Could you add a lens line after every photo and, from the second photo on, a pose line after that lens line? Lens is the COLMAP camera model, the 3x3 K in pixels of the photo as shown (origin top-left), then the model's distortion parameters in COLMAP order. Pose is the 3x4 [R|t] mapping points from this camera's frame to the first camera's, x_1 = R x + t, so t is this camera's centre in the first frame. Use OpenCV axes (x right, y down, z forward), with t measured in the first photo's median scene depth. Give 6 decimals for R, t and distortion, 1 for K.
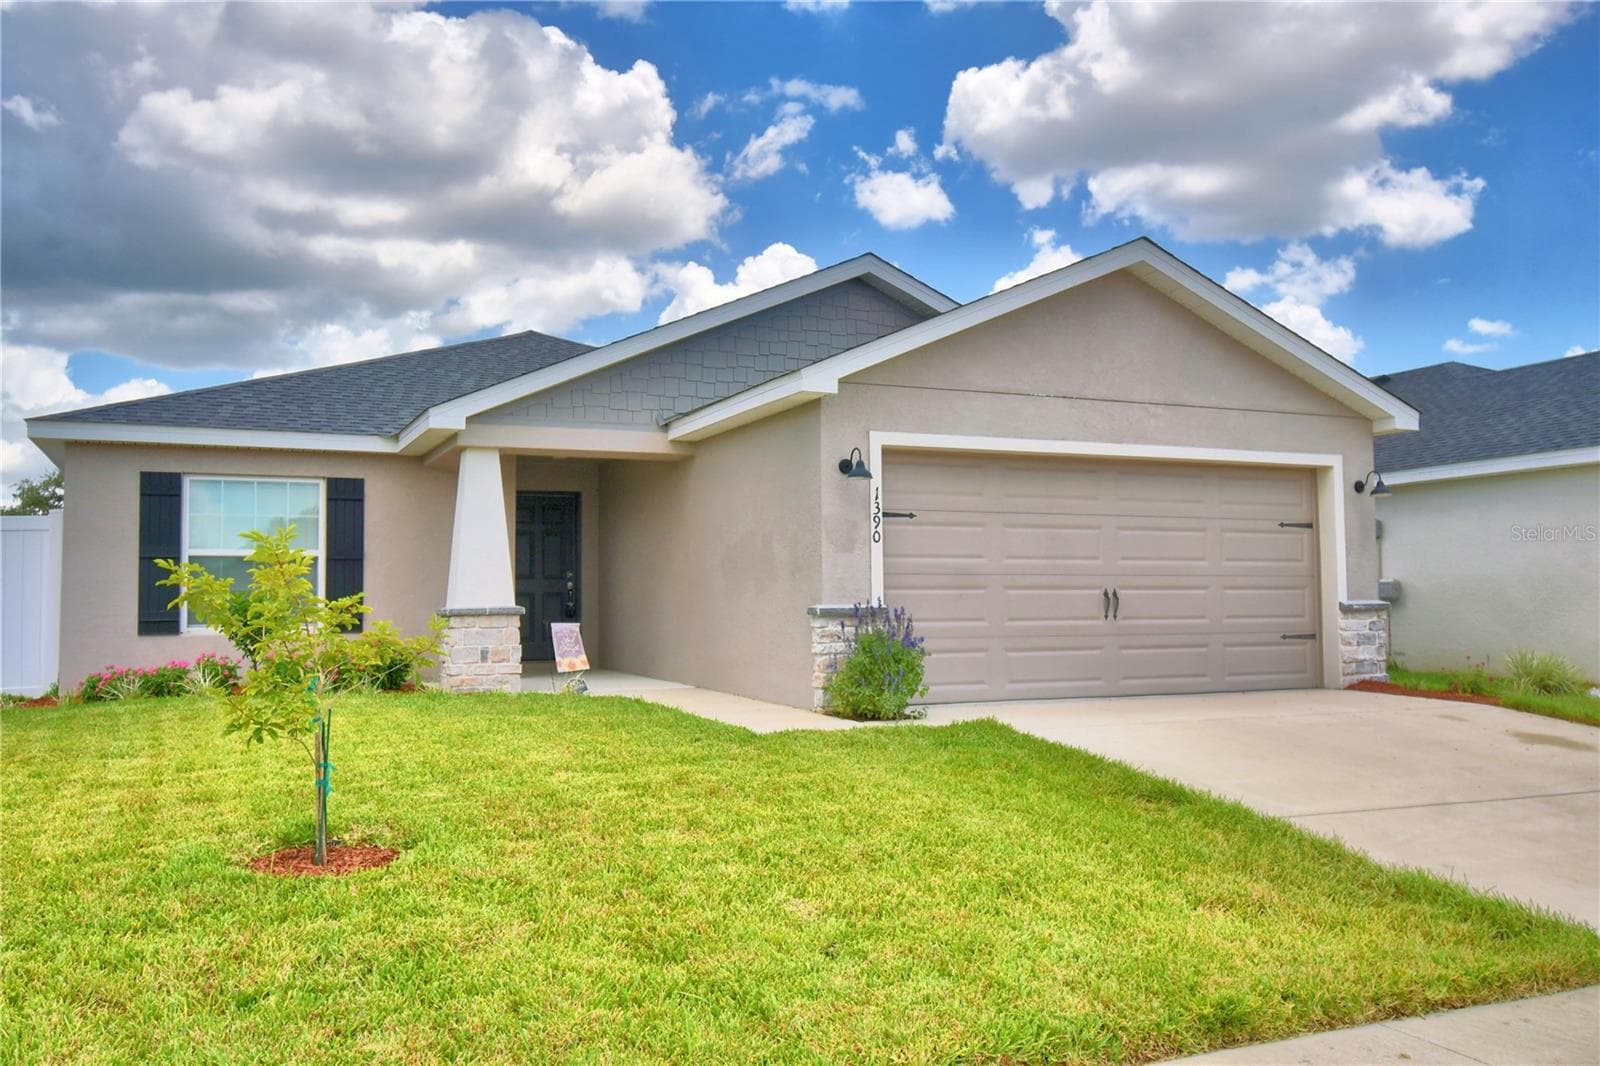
lens RADIAL K [[1308.4, 0, 800.0], [0, 1308.4, 533.0], [0, 0, 1]] dist [-0.018084, -0.017725]
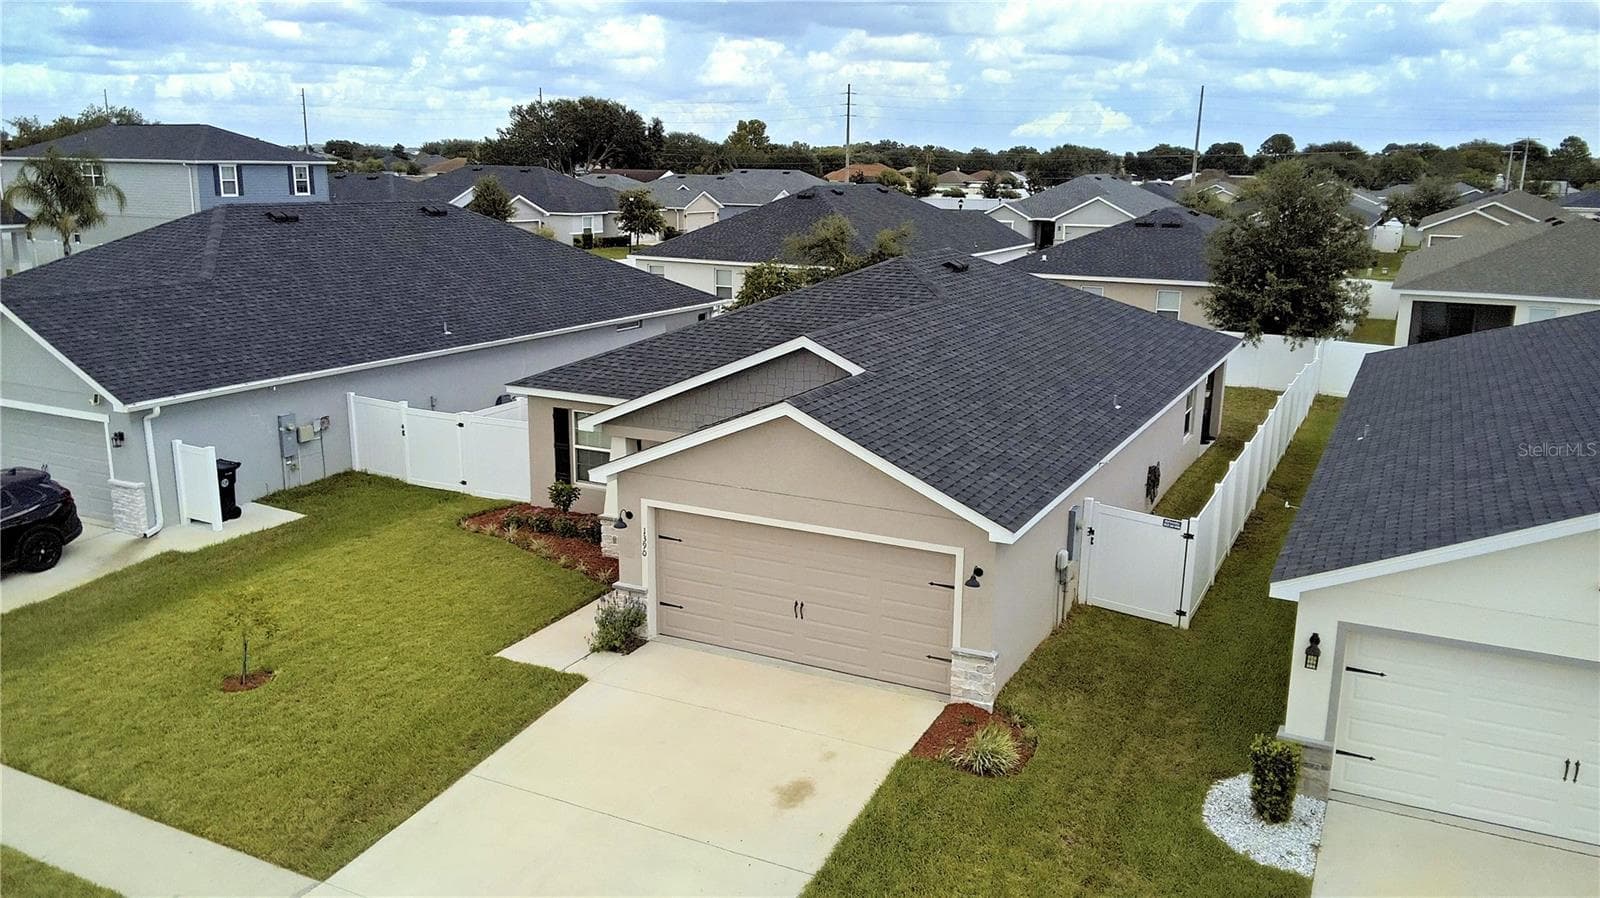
lens RADIAL K [[1254.1, 0, 794.1], [0, 1254.1, 499.3], [0, 0, 1]] dist [0.001912, -0.008025]
pose [[0.626408, 0.220634, -0.747619, 1.278130], [0.026606, 0.952495, 0.303389, -0.513353], [0.779041, -0.209936, 0.590781, 0.095297]]
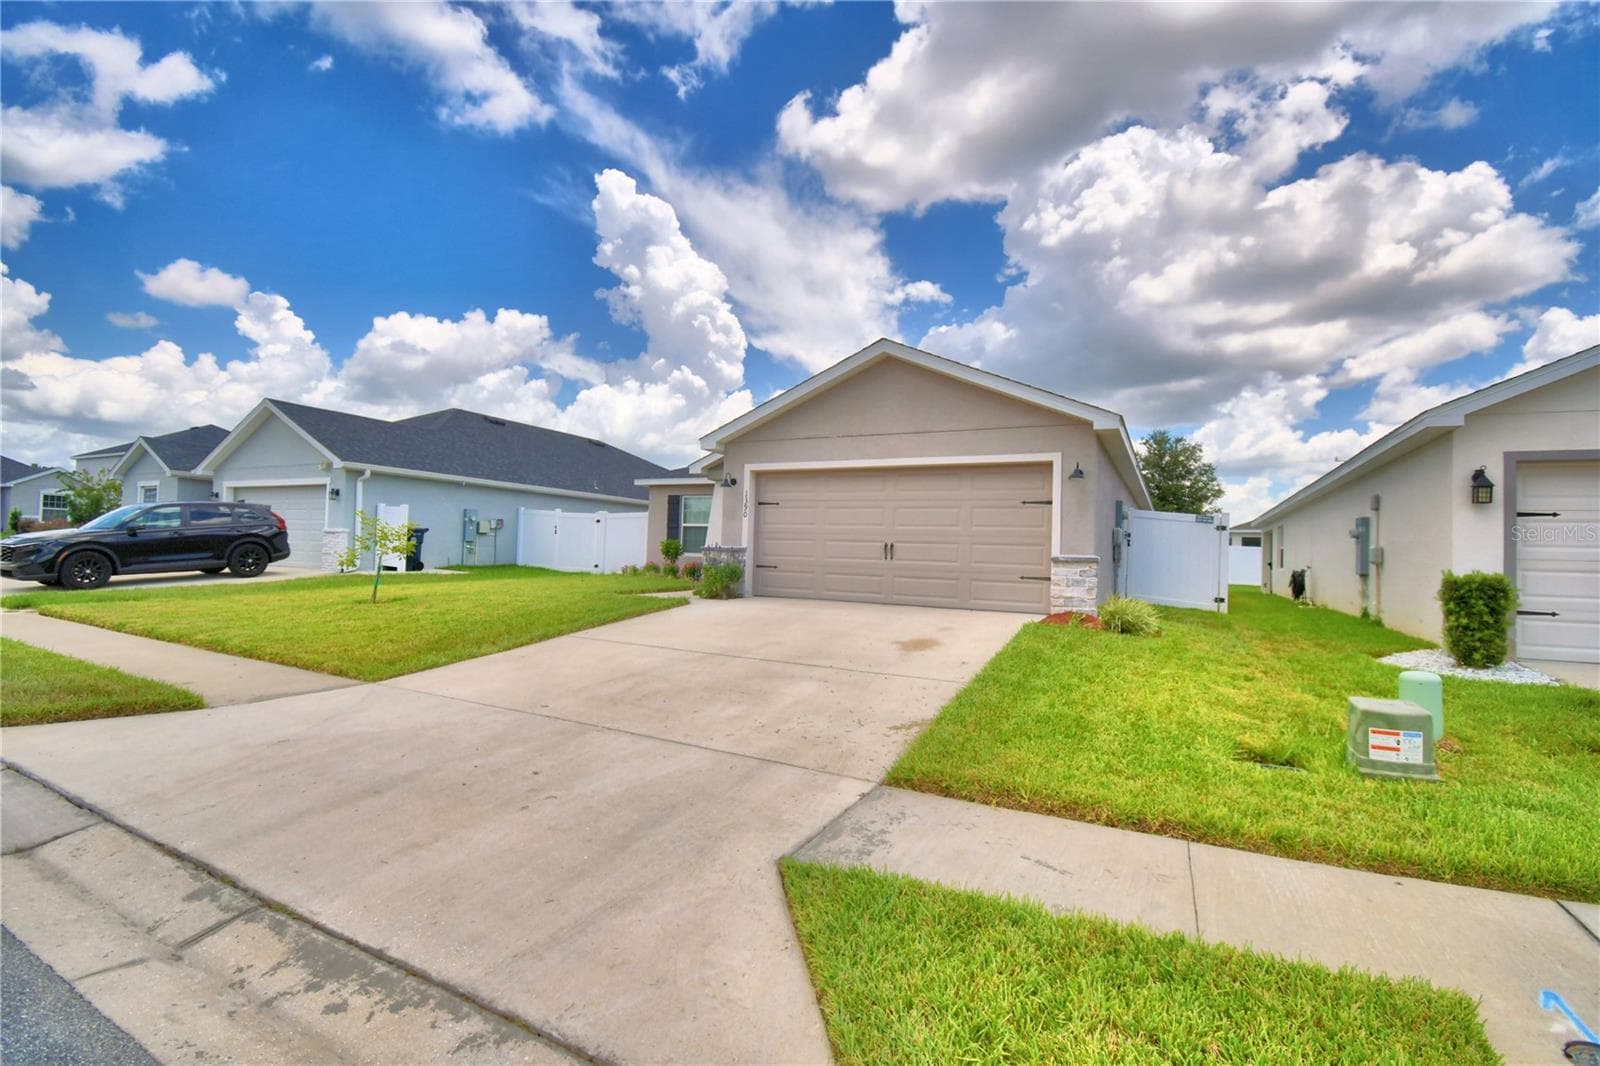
lens RADIAL K [[730.3, 0, 780.7], [0, 730.3, 549.7], [0, 0, 1]] dist [-0.000886, -0.022987]
pose [[0.601038, 0.022838, -0.798894, 0.870127], [0.008262, 0.999361, 0.034784, 0.016187], [0.799177, -0.027507, 0.600465, 0.276886]]
